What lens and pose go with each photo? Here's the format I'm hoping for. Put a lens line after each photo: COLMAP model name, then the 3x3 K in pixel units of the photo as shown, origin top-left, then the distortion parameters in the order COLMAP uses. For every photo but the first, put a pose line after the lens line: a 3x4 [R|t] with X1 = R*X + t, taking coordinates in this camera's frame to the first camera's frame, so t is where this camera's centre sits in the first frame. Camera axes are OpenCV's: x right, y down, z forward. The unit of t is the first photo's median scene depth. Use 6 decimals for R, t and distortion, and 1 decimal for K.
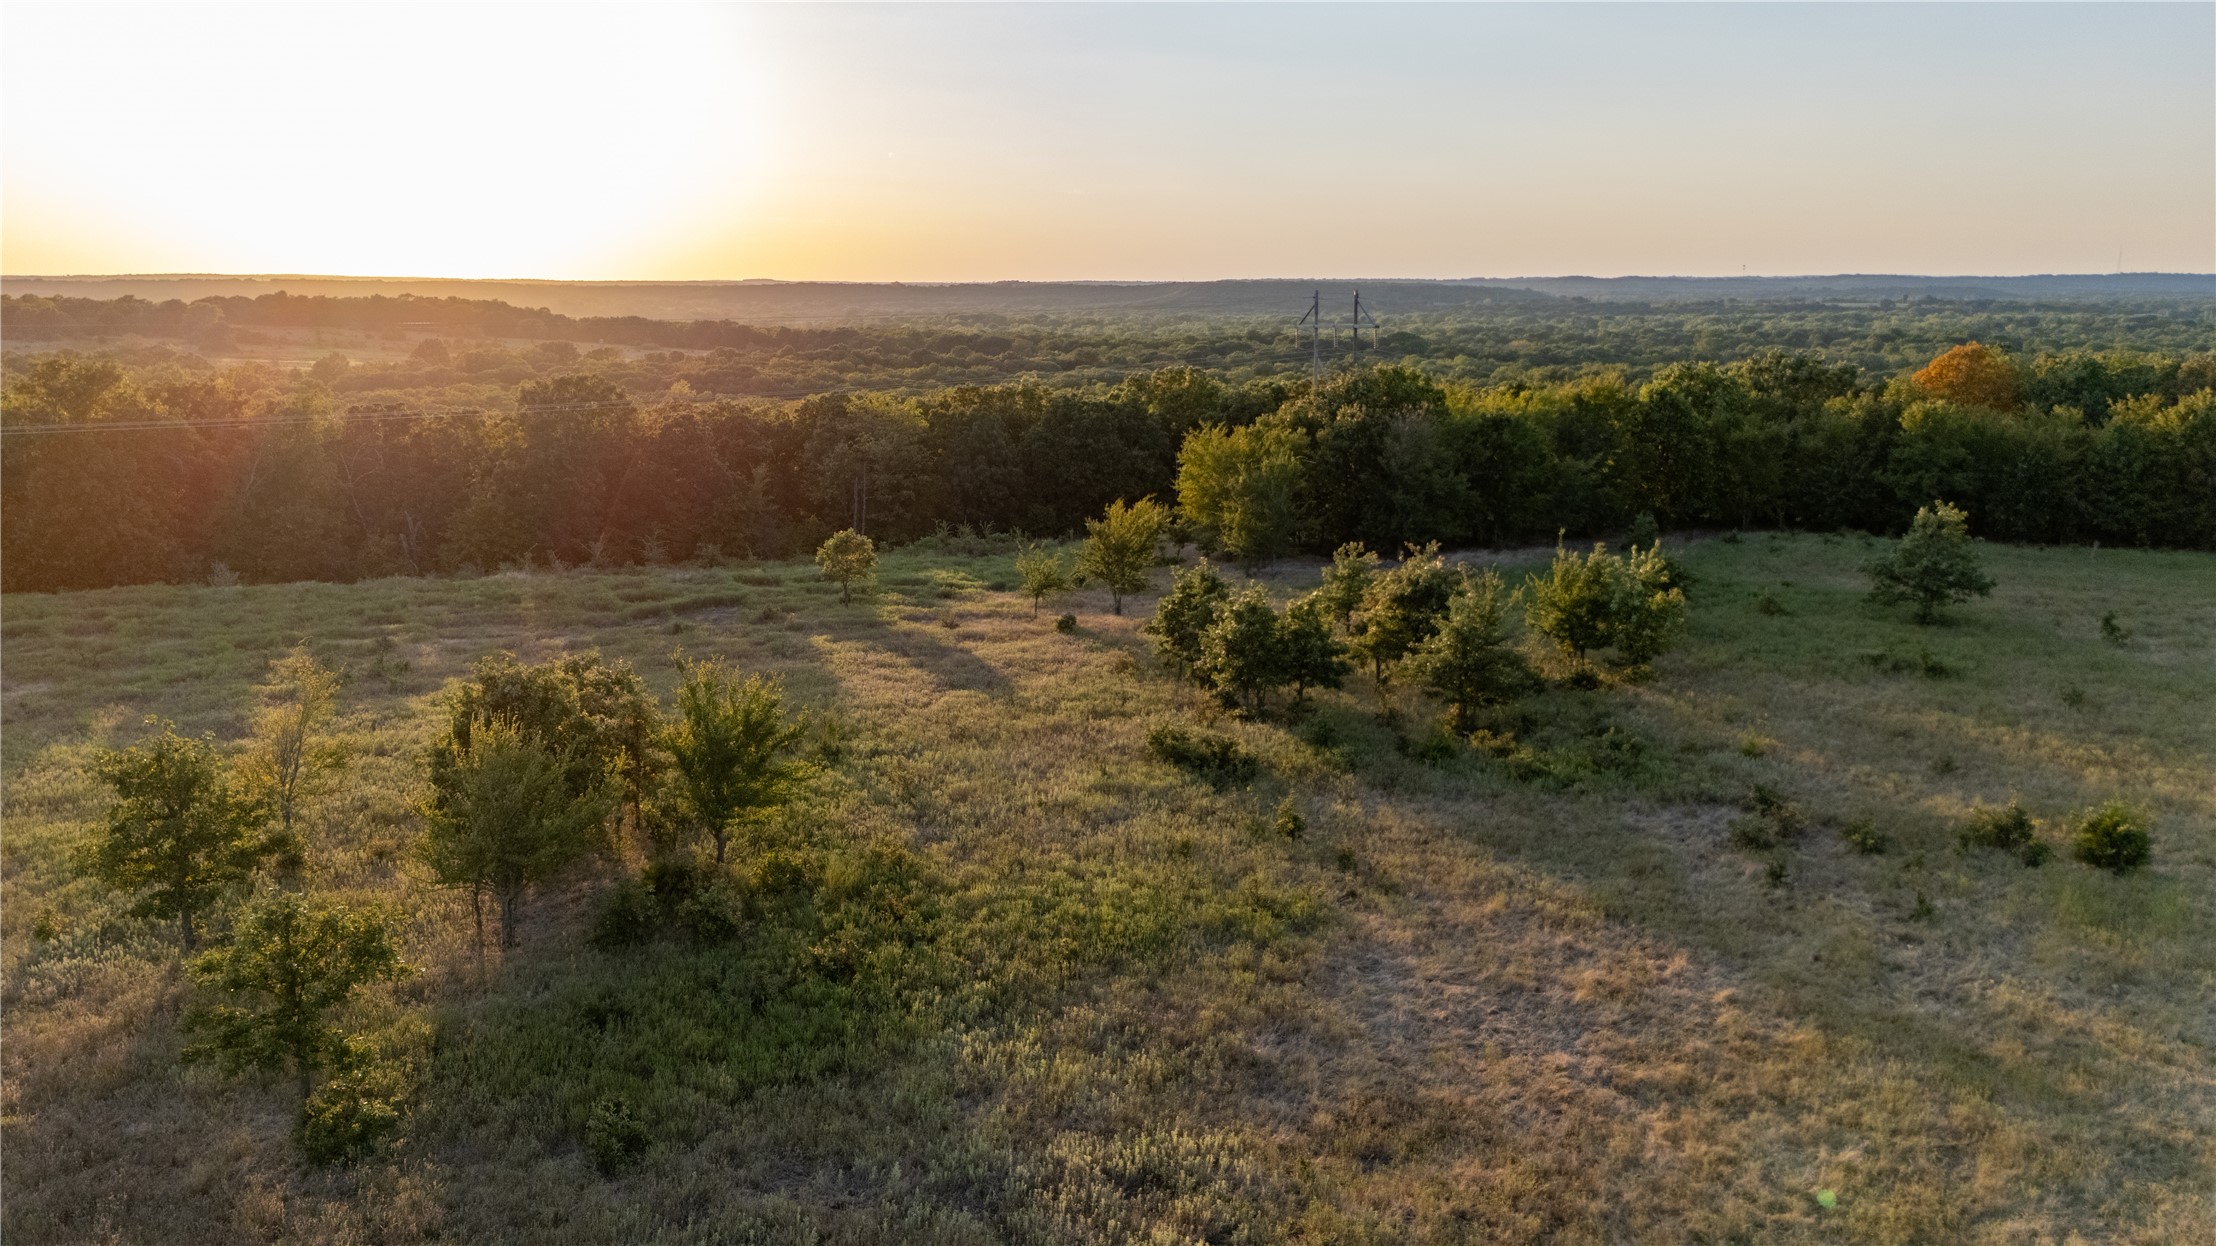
lens RADIAL K [[1594.9, 0, 1110.1], [0, 1594.9, 621.1], [0, 0, 1]] dist [0.000840, 0.002452]
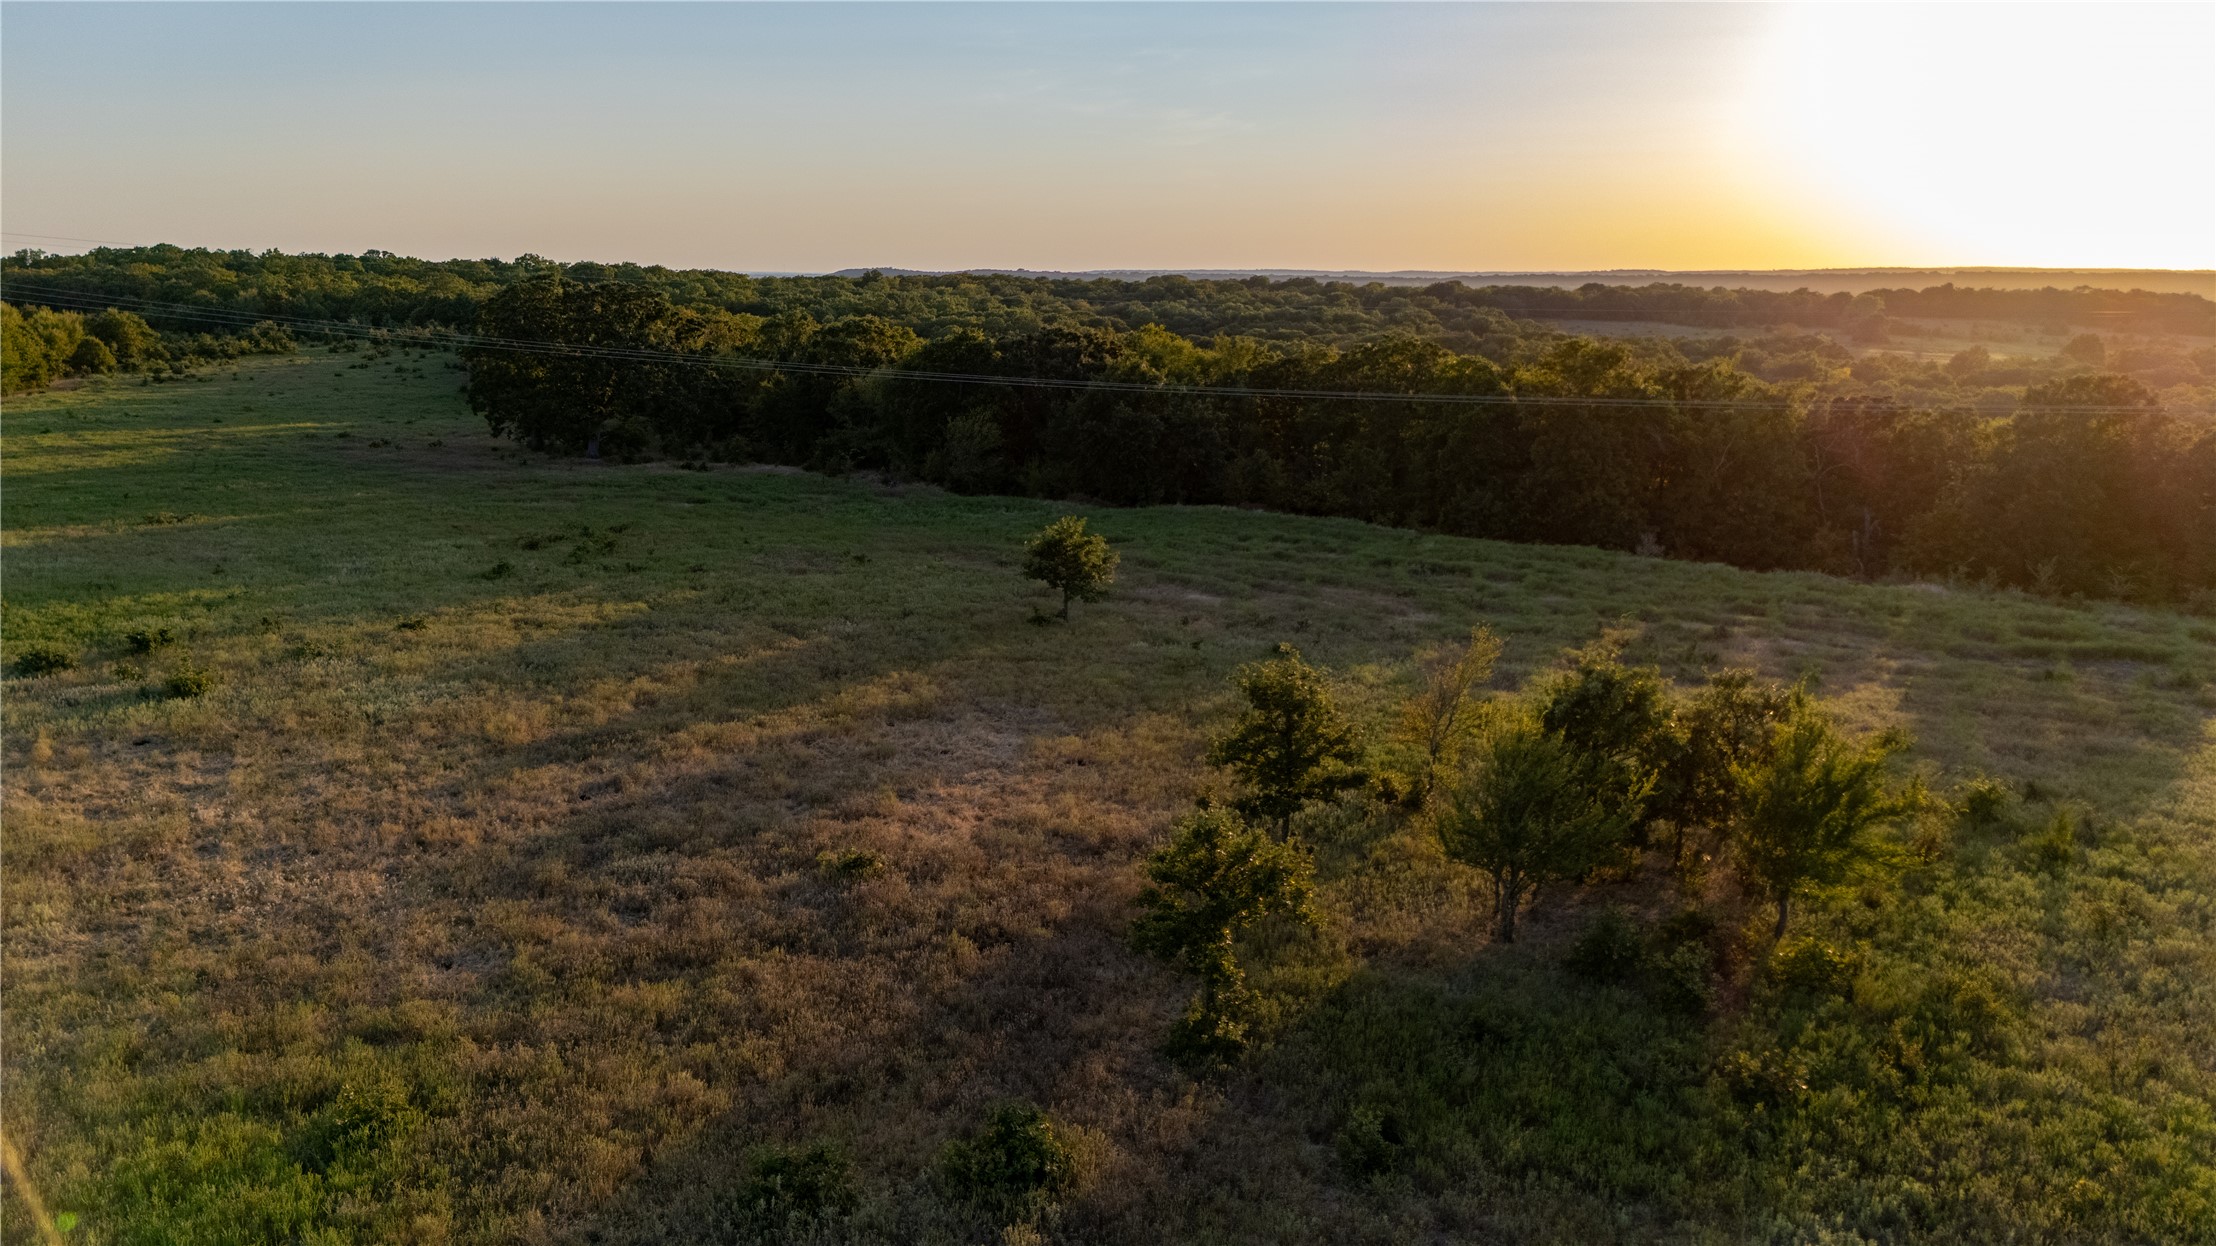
lens RADIAL K [[1594.9, 0, 1110.5], [0, 1594.9, 626.1], [0, 0, 1]] dist [0.000840, 0.002452]
pose [[0.585669, 0.168476, -0.792847, 0.075311], [-0.162414, 0.982714, 0.088848, -0.011166], [0.794112, 0.076734, 0.602909, 0.067450]]
